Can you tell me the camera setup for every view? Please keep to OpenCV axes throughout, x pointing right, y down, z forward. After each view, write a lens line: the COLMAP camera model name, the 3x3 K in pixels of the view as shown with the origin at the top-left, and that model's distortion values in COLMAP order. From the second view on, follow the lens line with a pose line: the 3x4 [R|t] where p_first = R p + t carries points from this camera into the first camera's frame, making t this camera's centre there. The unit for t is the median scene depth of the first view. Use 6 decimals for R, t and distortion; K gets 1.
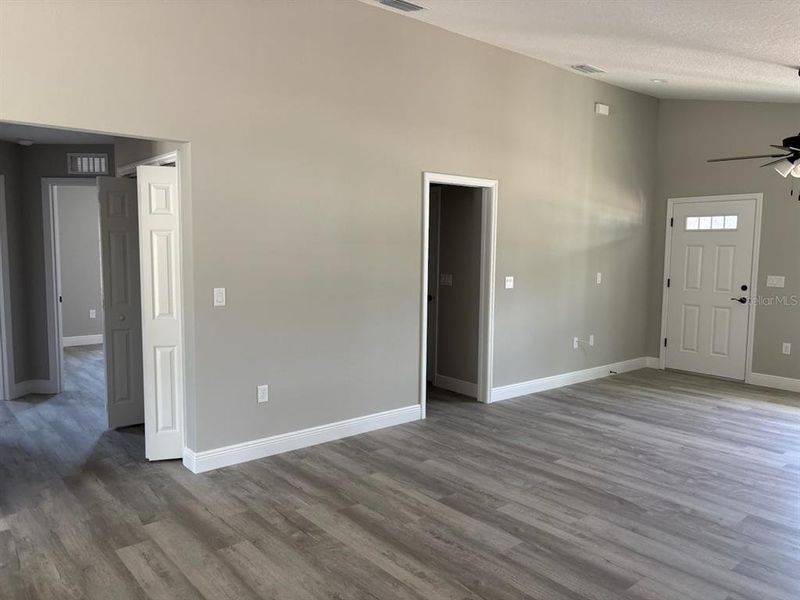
lens RADIAL K [[594.9, 0, 400.0], [0, 594.9, 300.0], [0, 0, 1]] dist [0.023976, -0.009457]
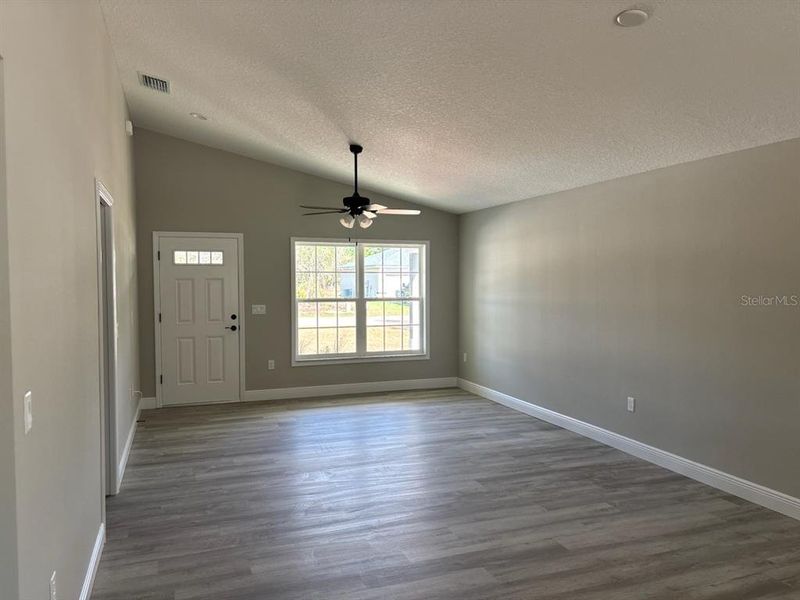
lens RADIAL K [[594.9, 0, 400.0], [0, 594.9, 300.0], [0, 0, 1]] dist [0.023976, -0.009457]
pose [[0.342951, -0.044839, 0.938283, -0.359139], [0.088288, 0.995977, 0.015326, -0.041396], [-0.935195, 0.077583, 0.345530, 0.326461]]
